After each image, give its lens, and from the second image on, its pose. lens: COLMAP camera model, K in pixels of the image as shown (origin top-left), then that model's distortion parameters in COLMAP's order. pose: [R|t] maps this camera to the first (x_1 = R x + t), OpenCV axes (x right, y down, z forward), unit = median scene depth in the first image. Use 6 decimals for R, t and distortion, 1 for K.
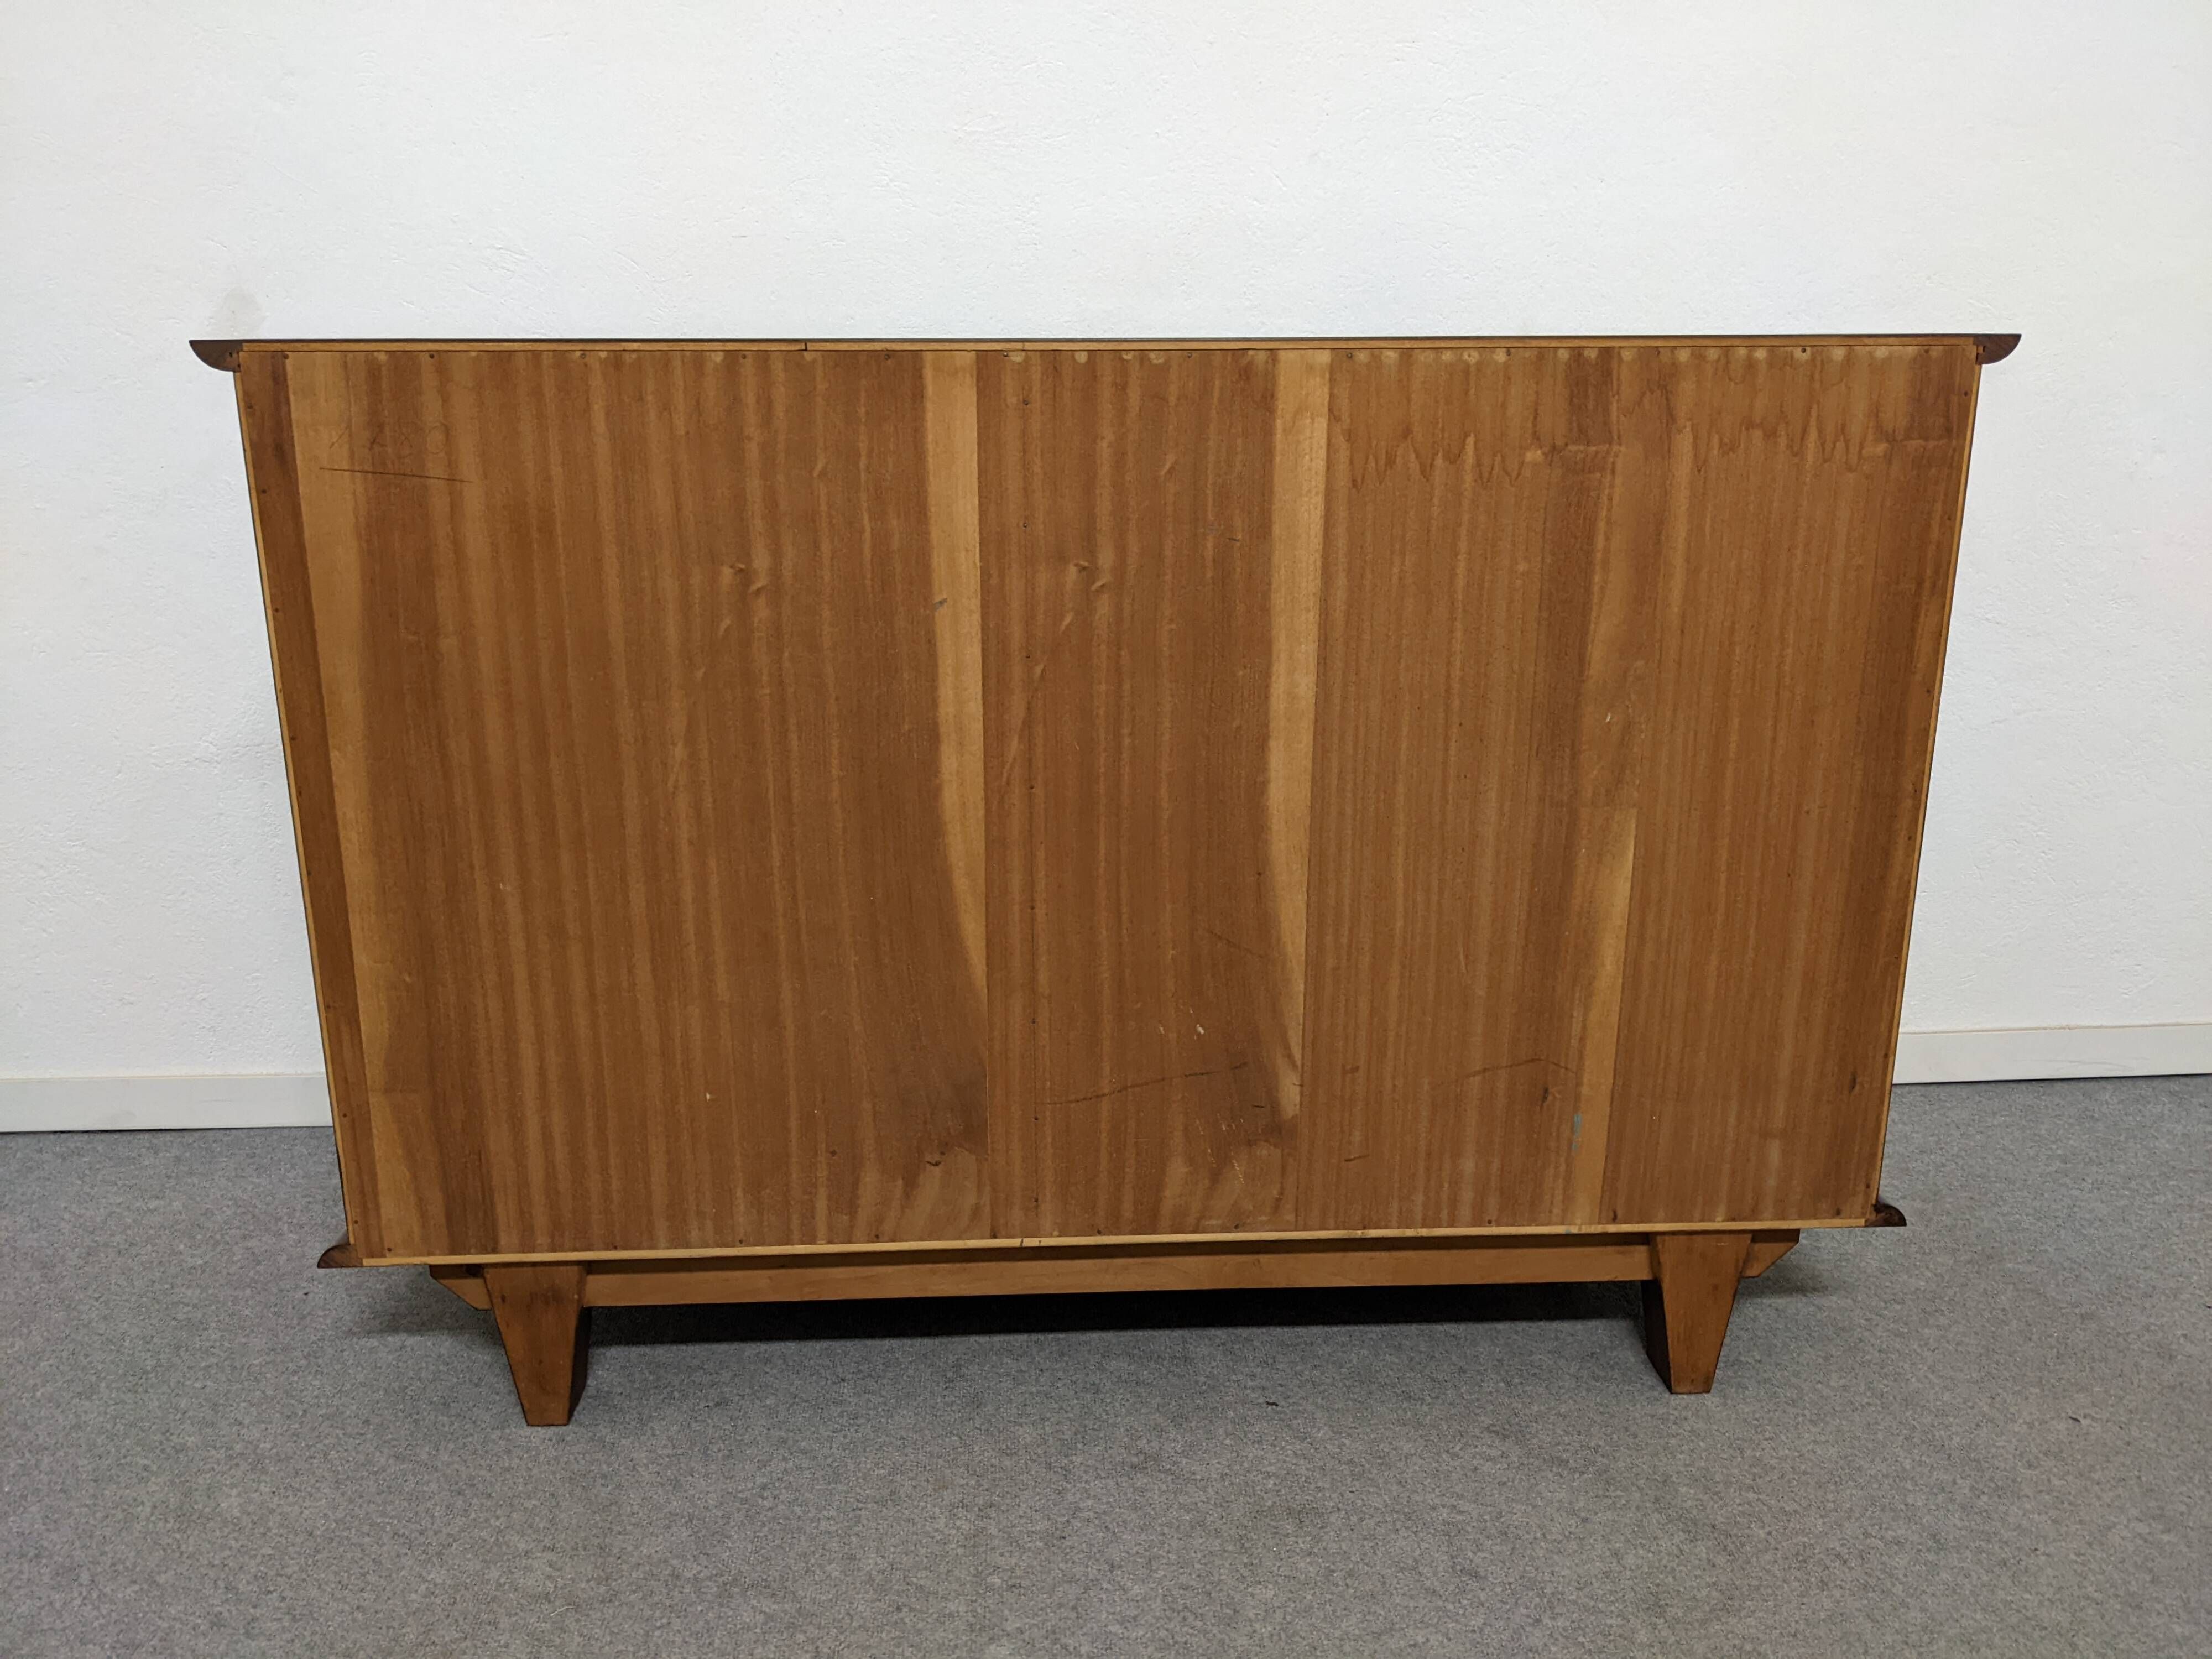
lens RADIAL K [[1756.5, 0, 1119.3], [0, 1756.5, 847.3], [0, 0, 1]] dist [0.057386, -0.094953]
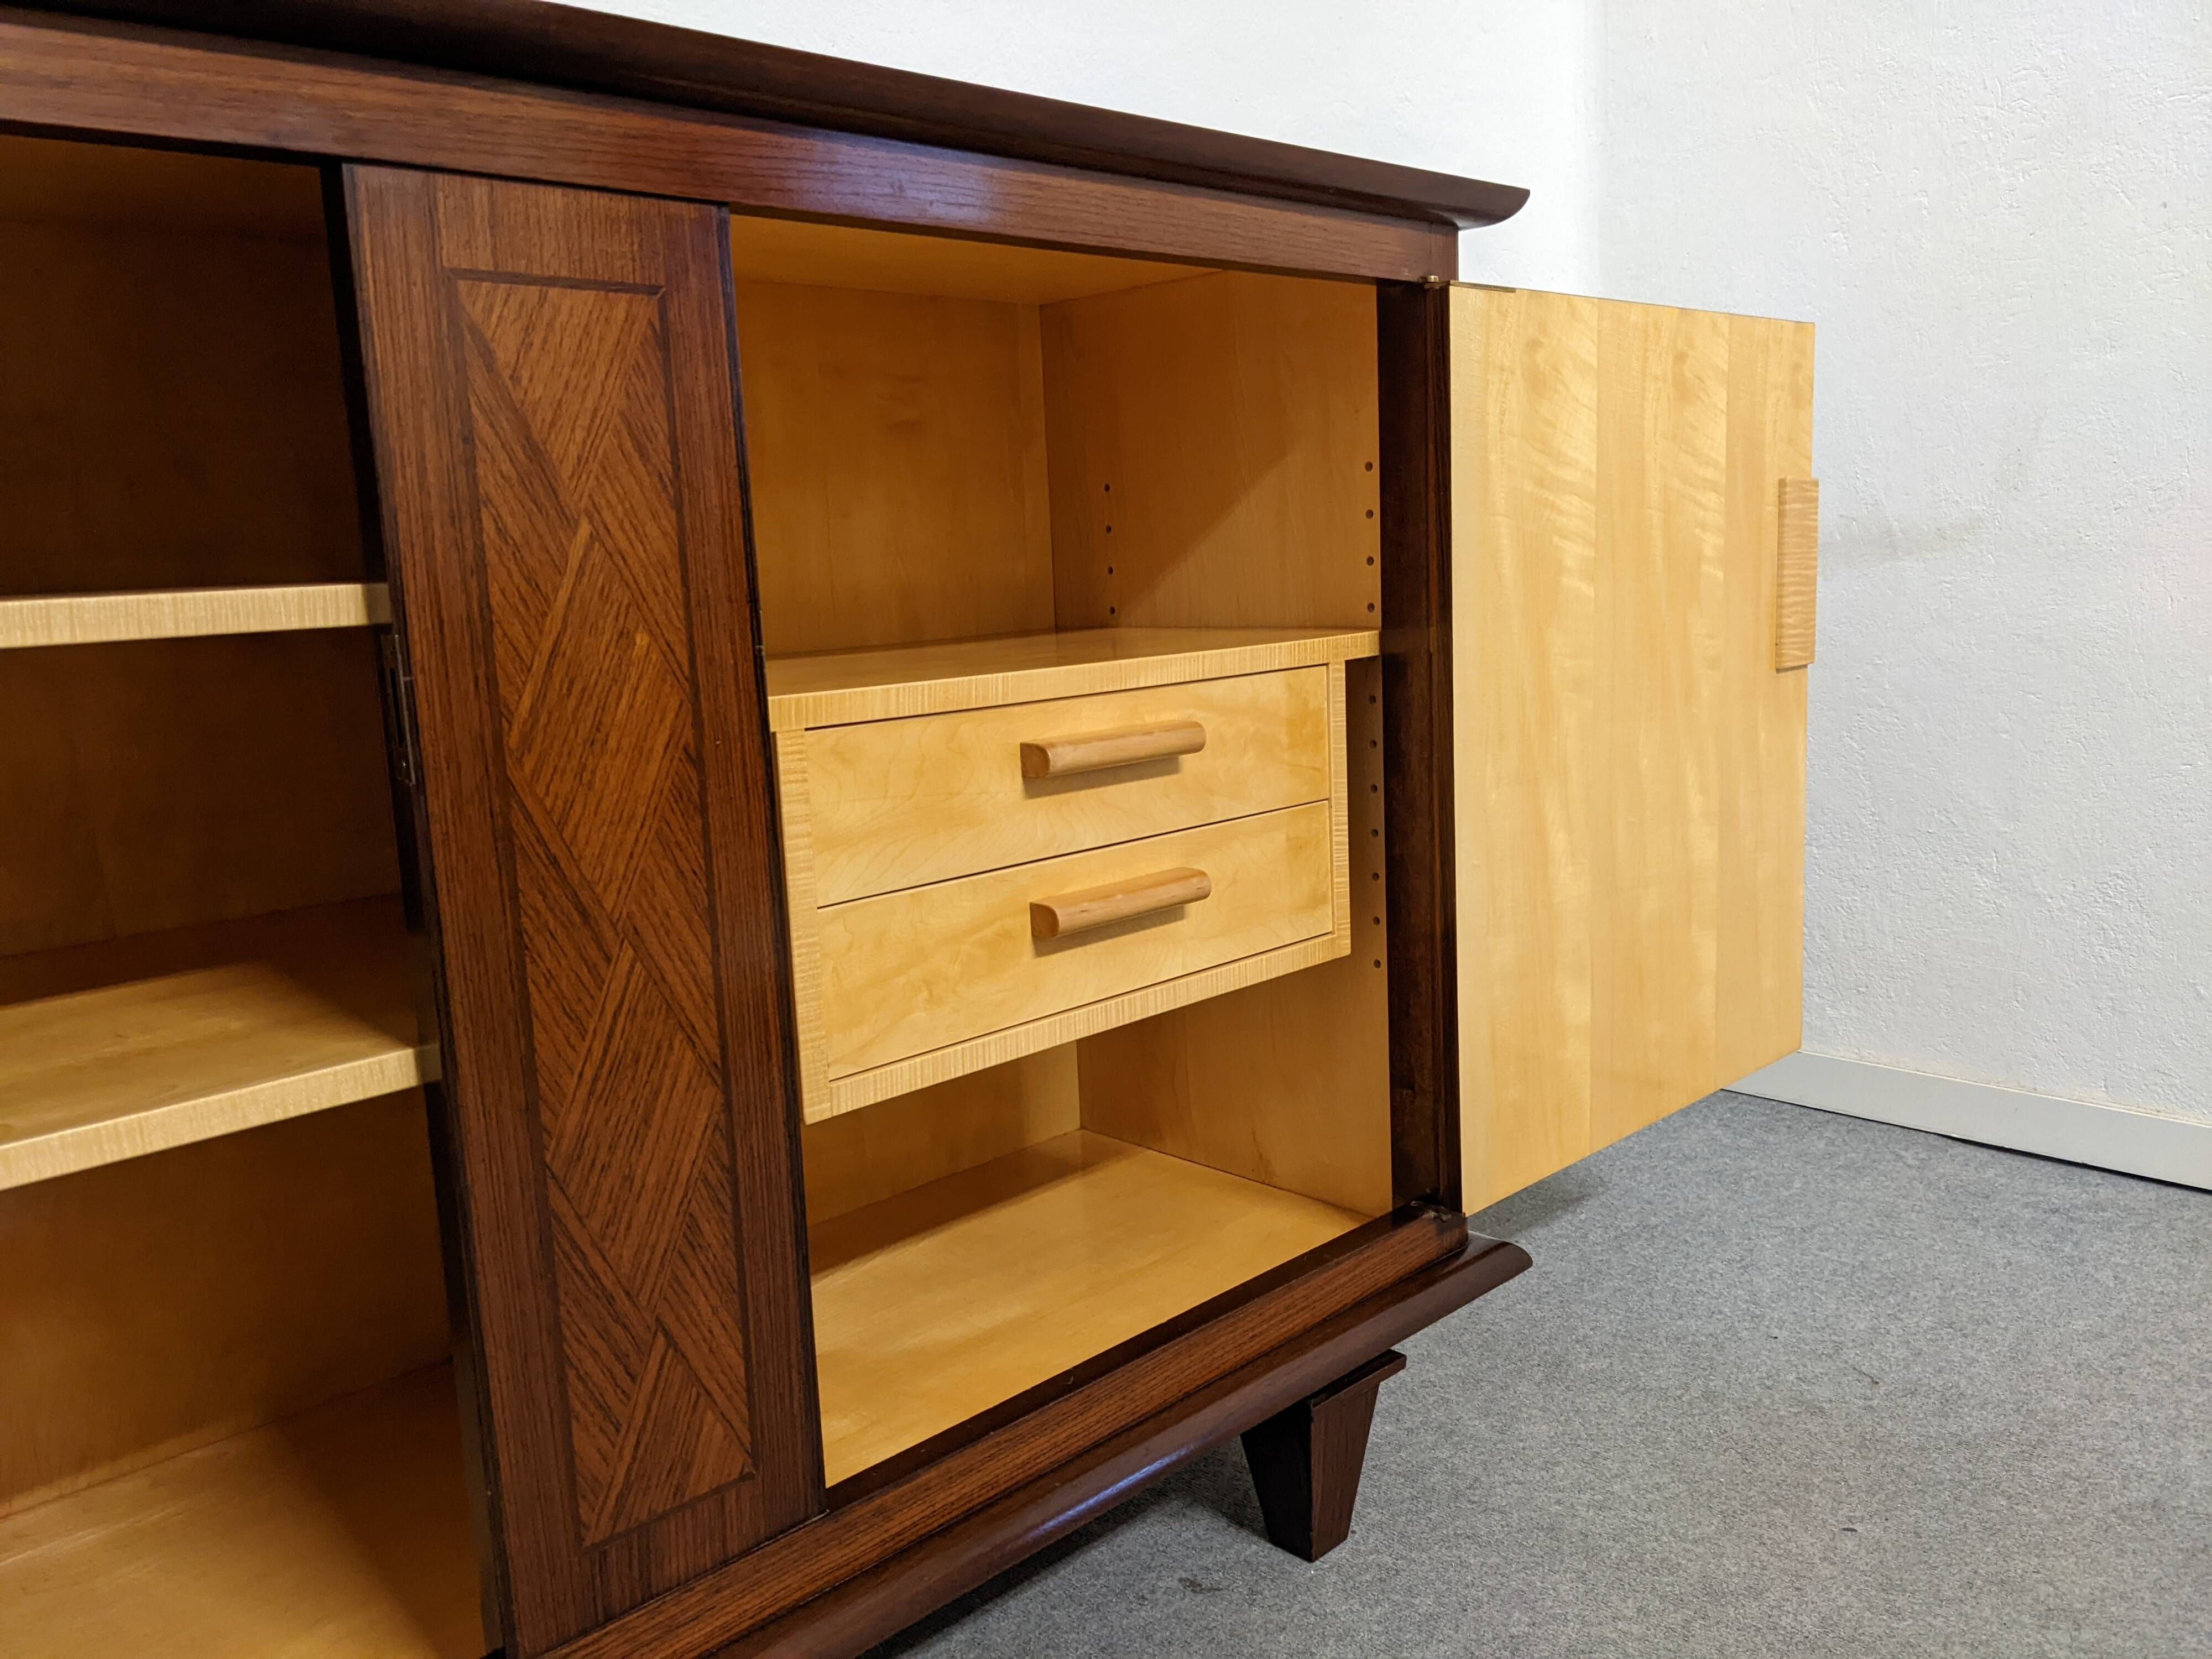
lens RADIAL K [[1756.5, 0, 1138.4], [0, 1756.5, 837.1], [0, 0, 1]] dist [0.057386, -0.094953]
pose [[0.739788, -0.141198, 0.657857, -0.183673], [0.216300, 0.975741, -0.033813, -0.023905], [-0.637124, 0.167309, 0.752383, 0.571998]]
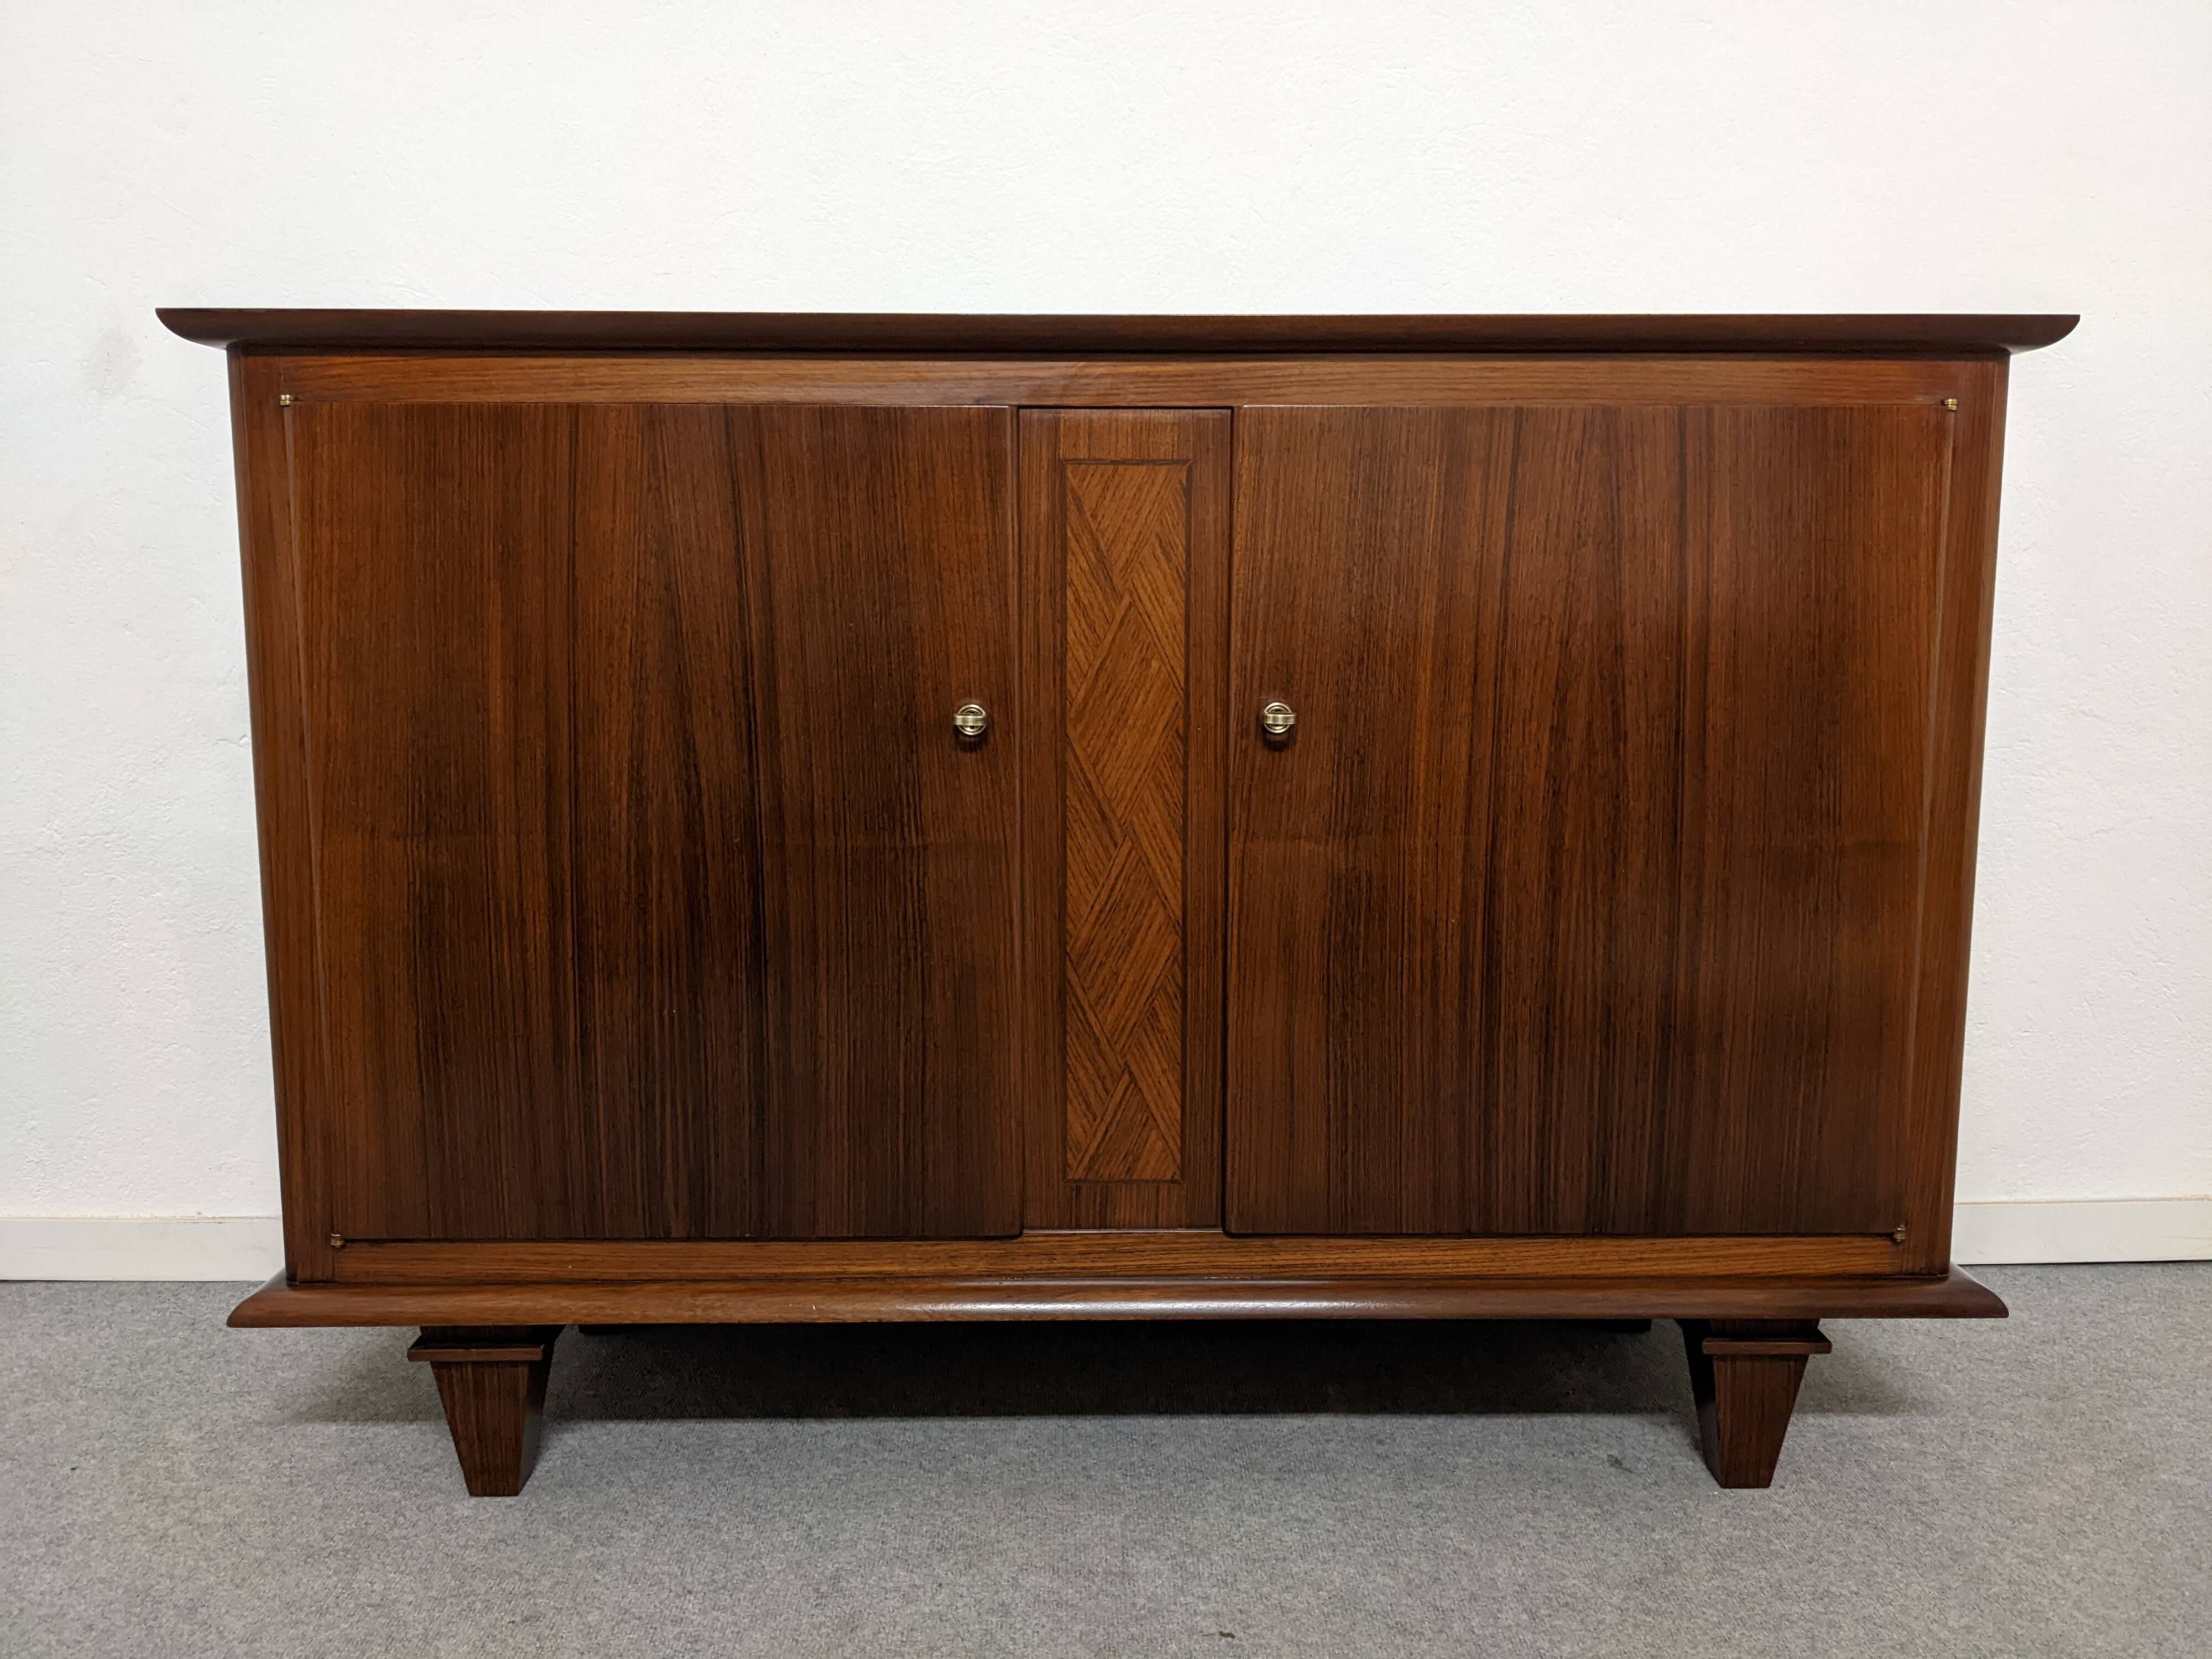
lens RADIAL K [[1756.5, 0, 1117.2], [0, 1756.5, 832.9], [0, 0, 1]] dist [0.057386, -0.094953]
pose [[0.999359, 0.007055, -0.035108, 0.065819], [-0.011727, 0.990816, -0.134707, 0.073046], [0.033835, 0.135032, 0.990263, 0.184125]]
